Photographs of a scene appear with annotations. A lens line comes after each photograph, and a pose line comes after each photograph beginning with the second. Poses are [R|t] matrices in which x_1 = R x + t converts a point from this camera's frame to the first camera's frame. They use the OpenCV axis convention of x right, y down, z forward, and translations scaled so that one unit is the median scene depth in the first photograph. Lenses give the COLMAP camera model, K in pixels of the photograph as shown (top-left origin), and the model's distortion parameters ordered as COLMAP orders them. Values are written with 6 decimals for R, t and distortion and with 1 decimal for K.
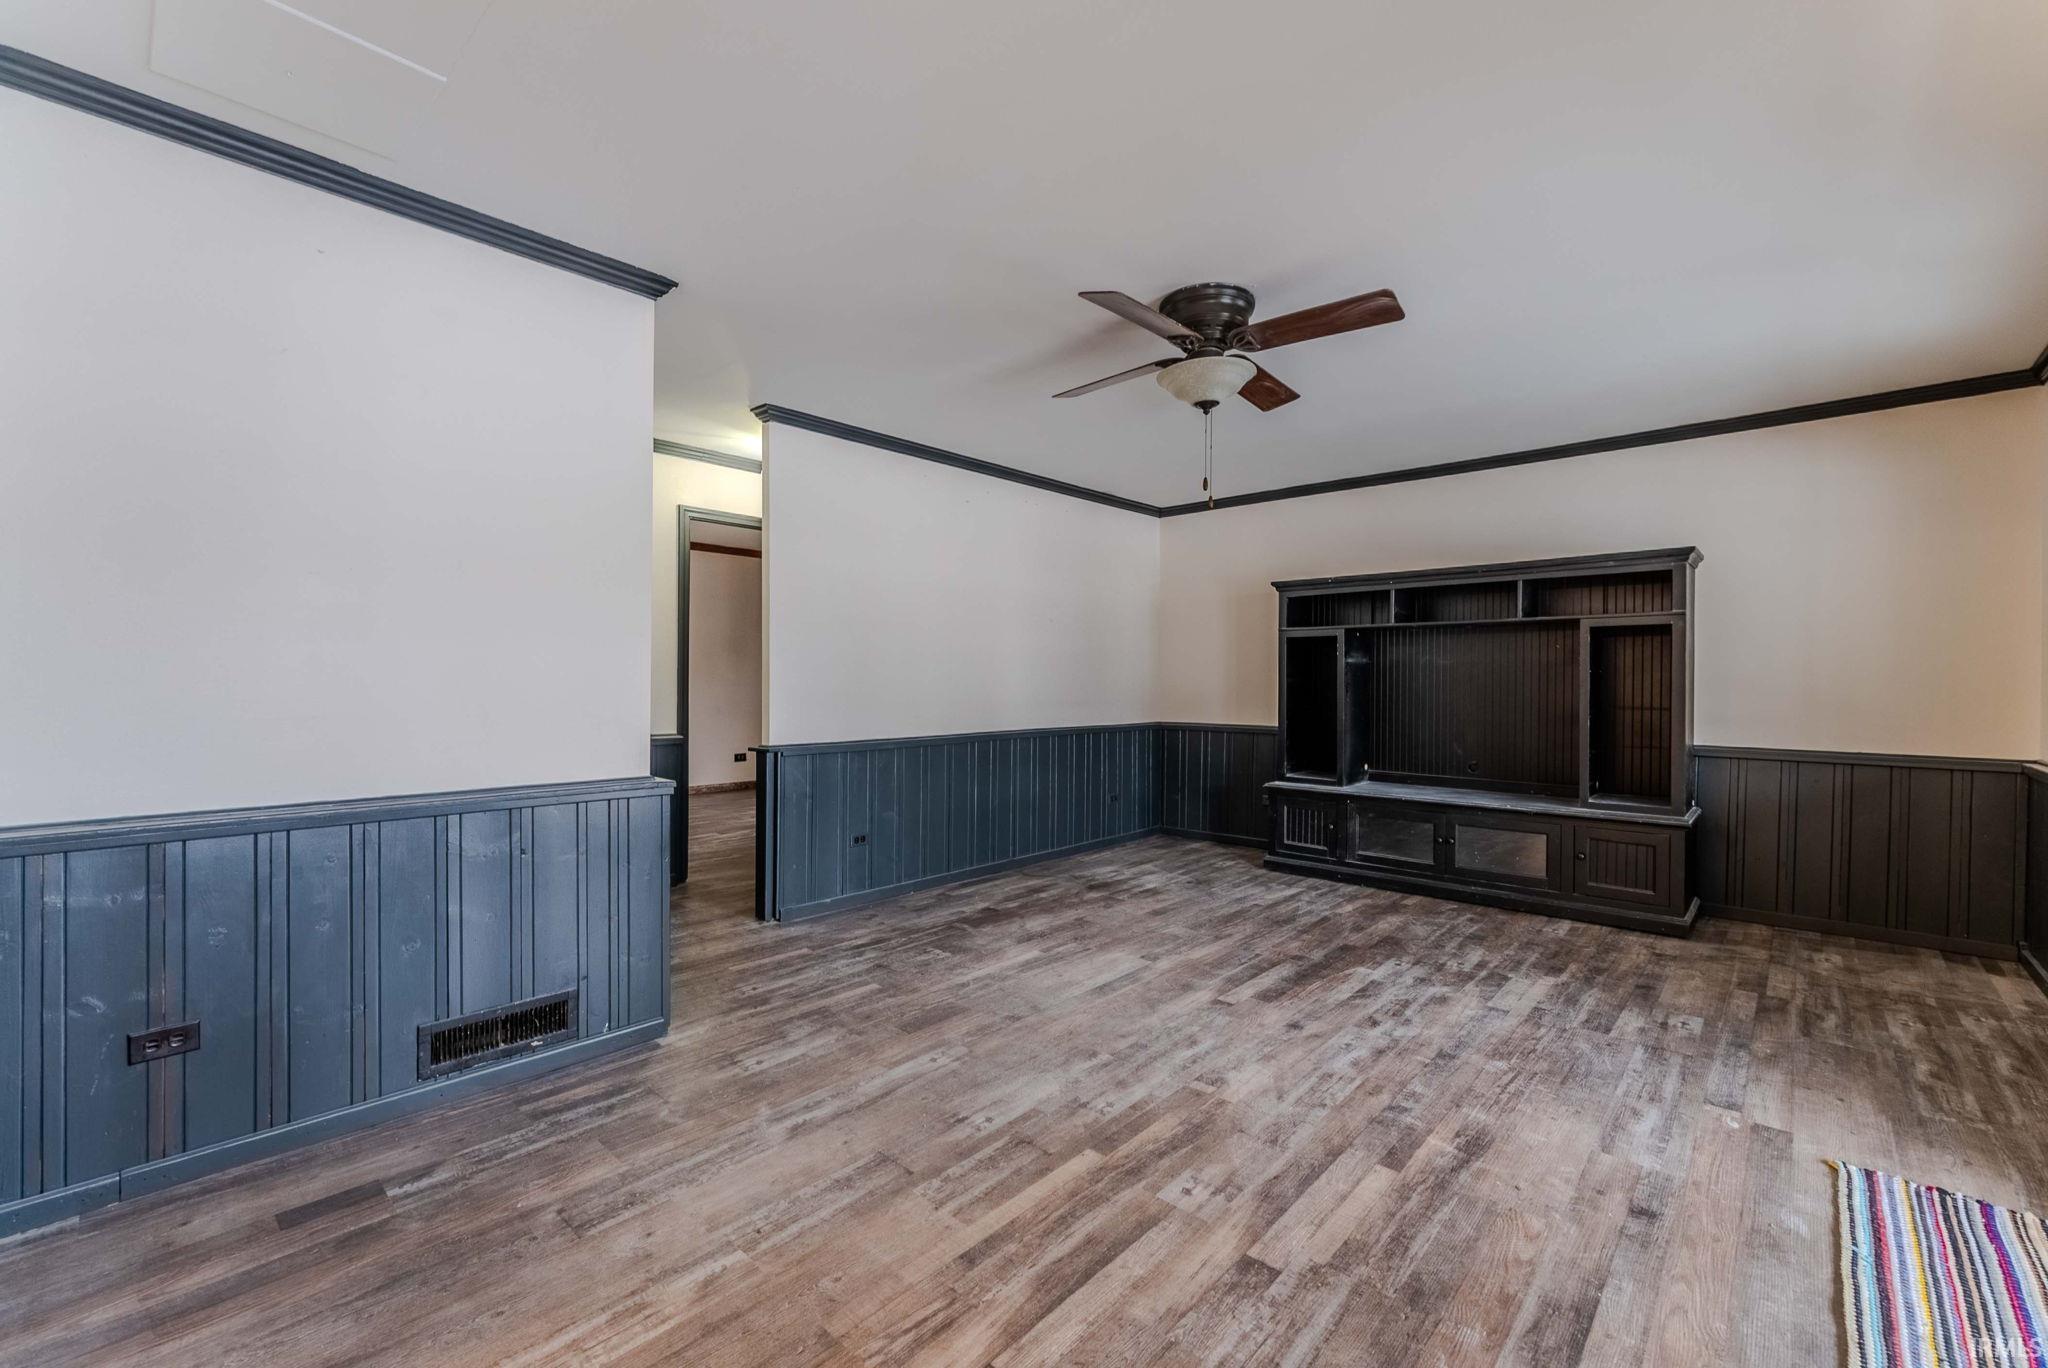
lens RADIAL K [[836.2, 0, 1013.7], [0, 836.2, 681.8], [0, 0, 1]] dist [-0.002986, 0.000081]
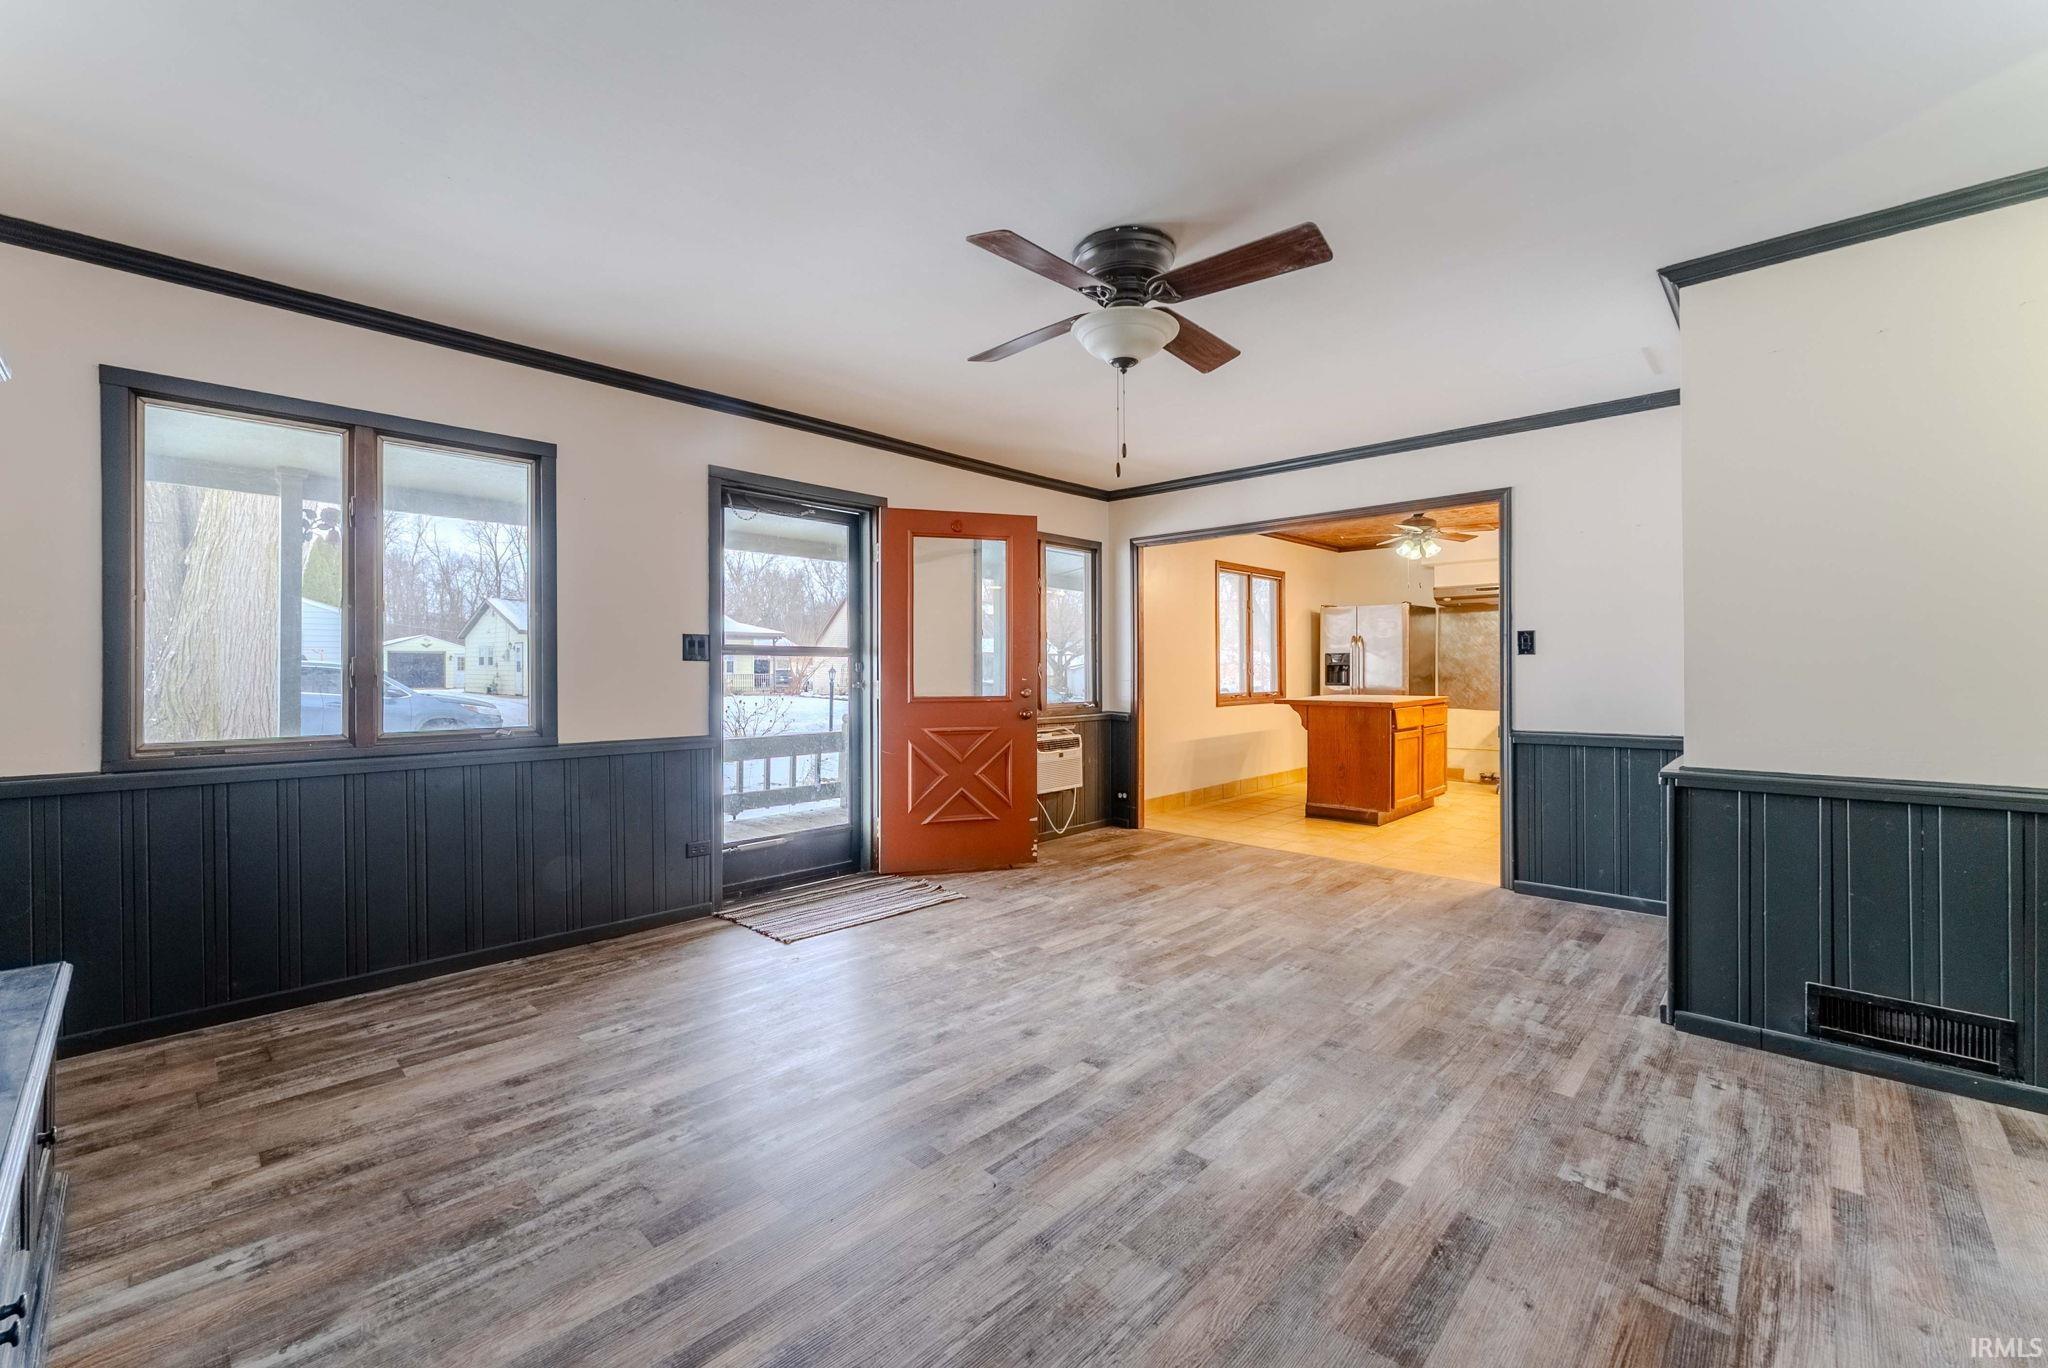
lens RADIAL K [[836.2, 0, 1013.7], [0, 836.2, 681.8], [0, 0, 1]] dist [-0.002986, 0.000081]
pose [[-0.999969, -0.004104, 0.006754, 0.296830], [-0.003982, 0.999830, 0.018014, -0.003711], [-0.006827, 0.017986, -0.999815, 1.653686]]
